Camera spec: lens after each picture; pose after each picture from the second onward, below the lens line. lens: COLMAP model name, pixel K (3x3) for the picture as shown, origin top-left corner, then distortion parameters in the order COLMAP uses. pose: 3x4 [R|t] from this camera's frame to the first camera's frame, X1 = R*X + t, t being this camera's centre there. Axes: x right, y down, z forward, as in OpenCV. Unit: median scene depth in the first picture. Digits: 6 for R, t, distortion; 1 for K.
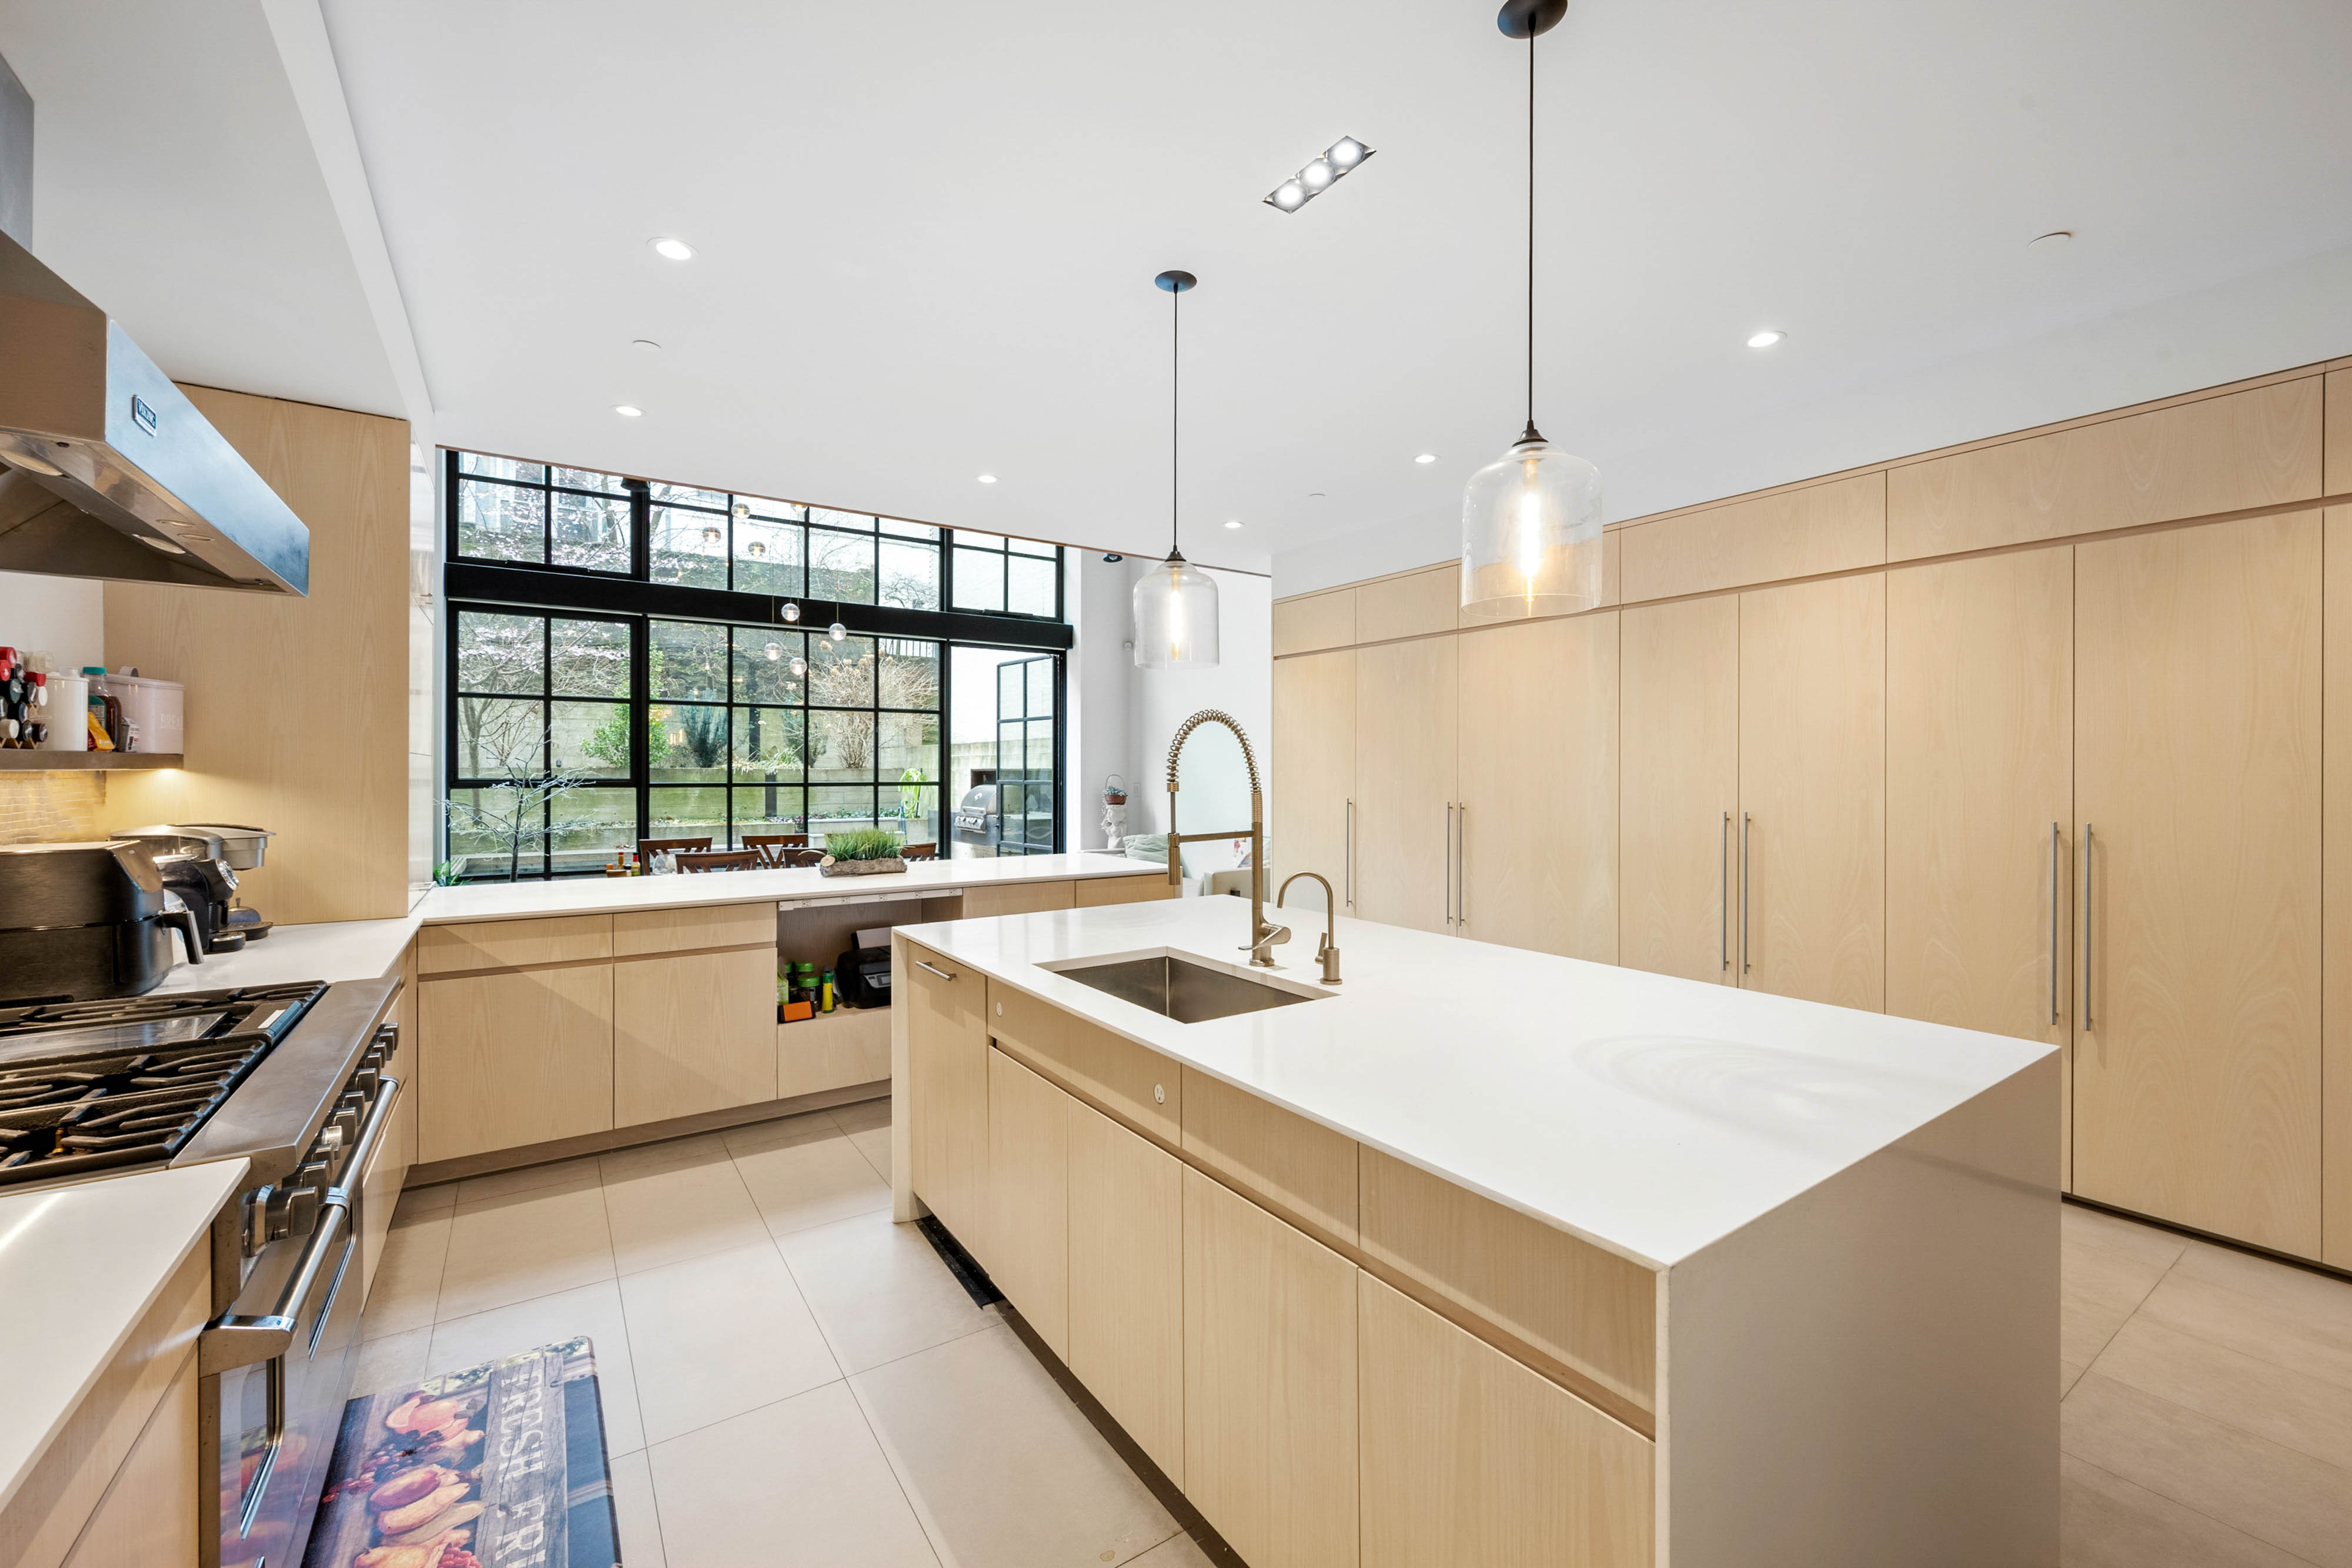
lens RADIAL K [[939.6, 0, 1149.7], [0, 939.6, 799.3], [0, 0, 1]] dist [-0.001133, -0.000005]
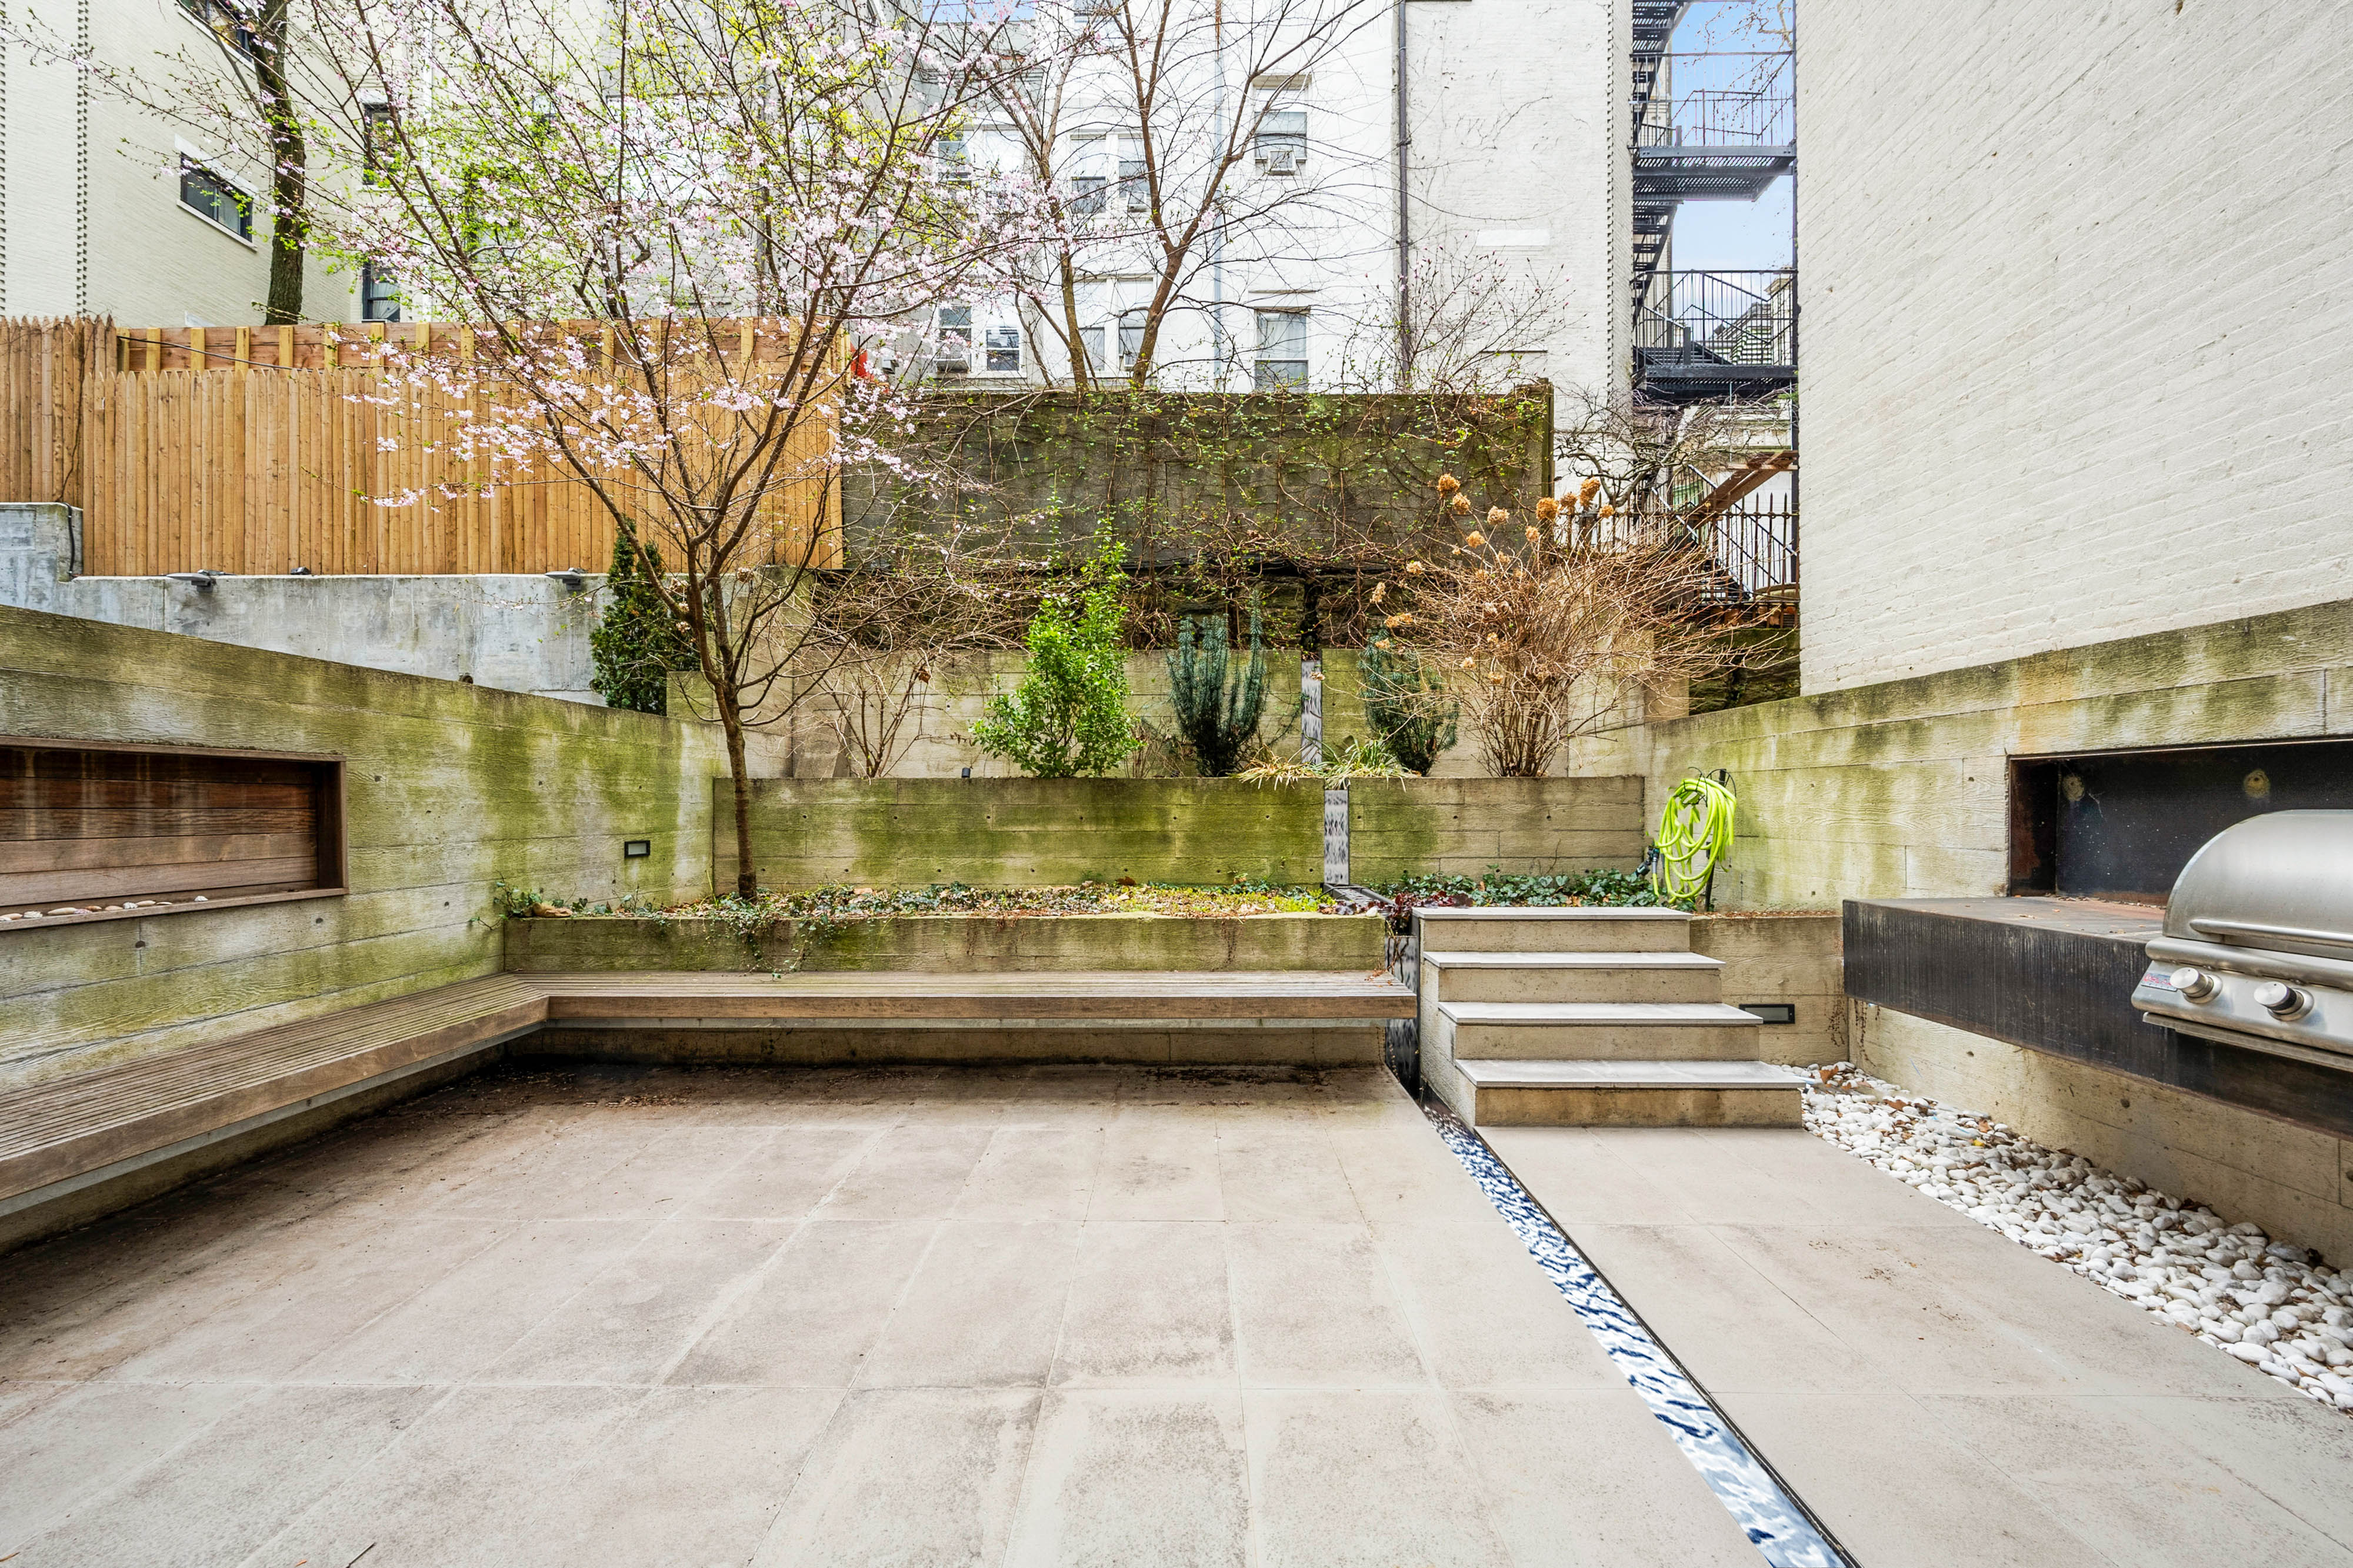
lens RADIAL K [[940.0, 0, 1150.2], [0, 940.0, 799.3], [0, 0, 1]] dist [-0.001133, -0.000005]
pose [[0.817072, -0.004751, -0.576515, -0.229157], [-0.015467, 0.999425, -0.030157, -0.007787], [0.576327, 0.033558, 0.816530, 0.614099]]
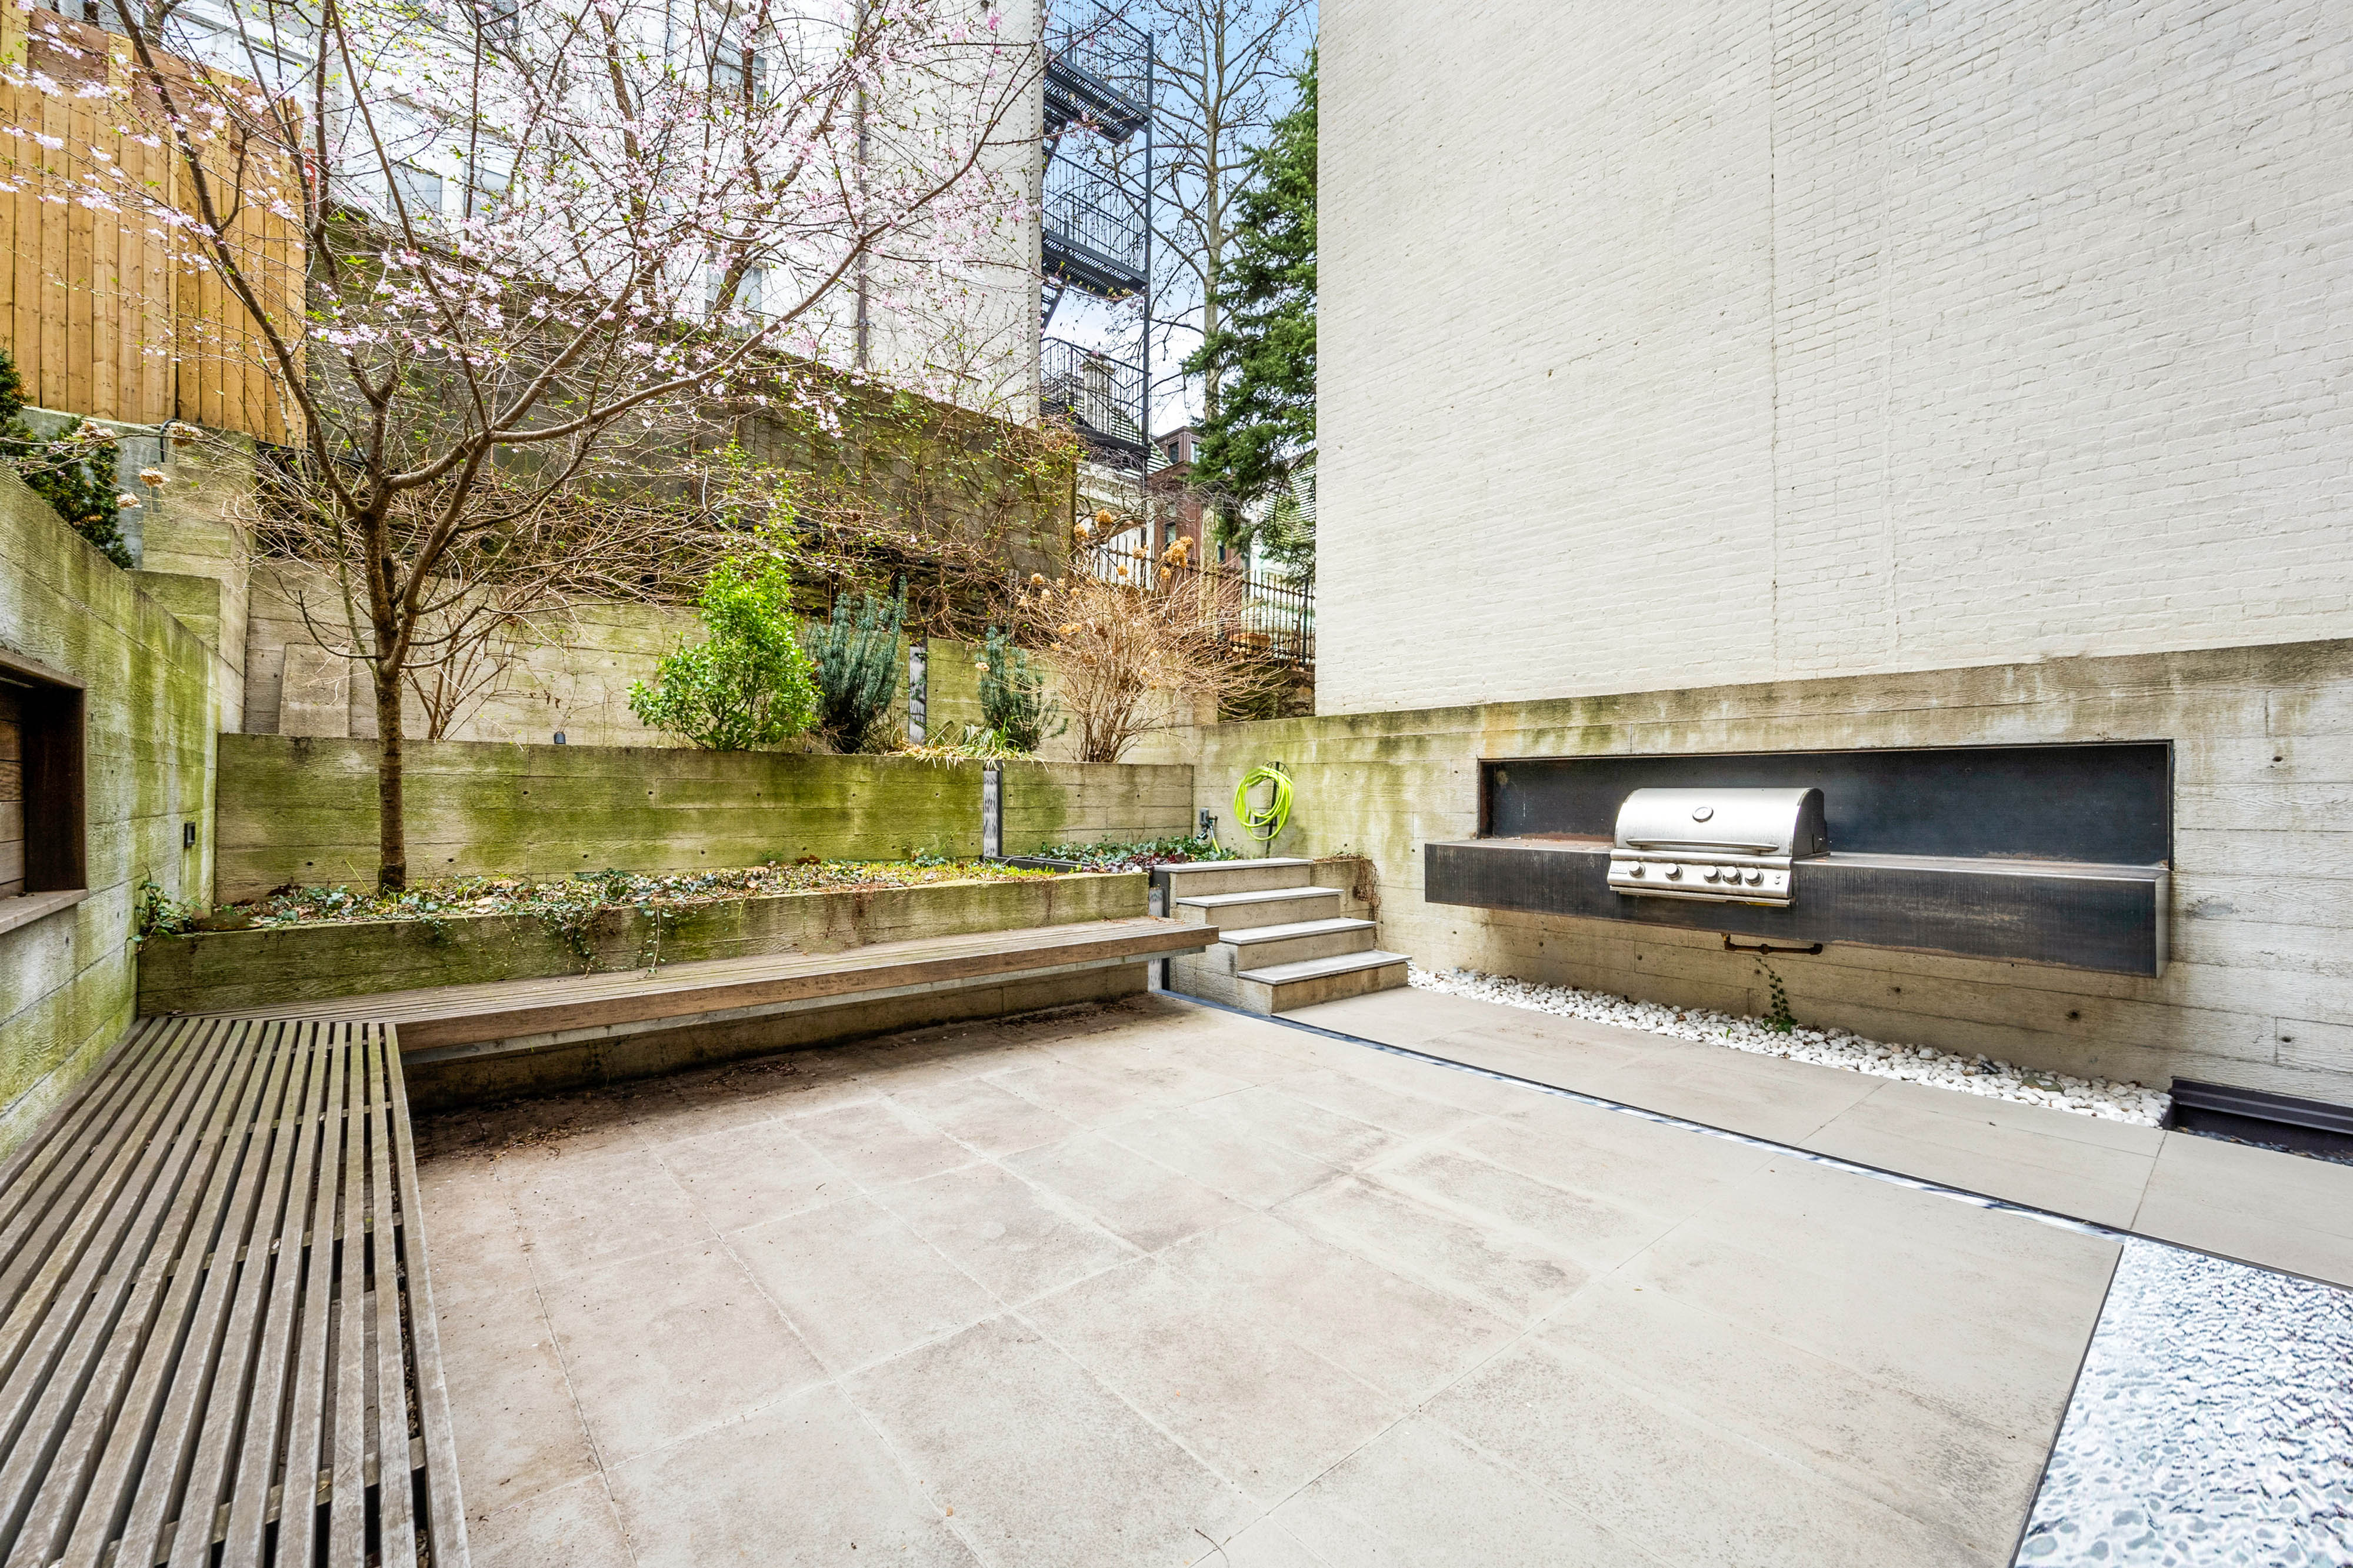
lens RADIAL K [[975.9, 0, 1132.7], [0, 975.9, 777.2], [0, 0, 1]] dist [-0.000613, -0.000064]
pose [[0.995114, 0.008872, 0.098334, -0.400270], [-0.004394, 0.998947, -0.045662, 0.000012], [-0.098636, 0.045007, 0.994105, 0.506679]]
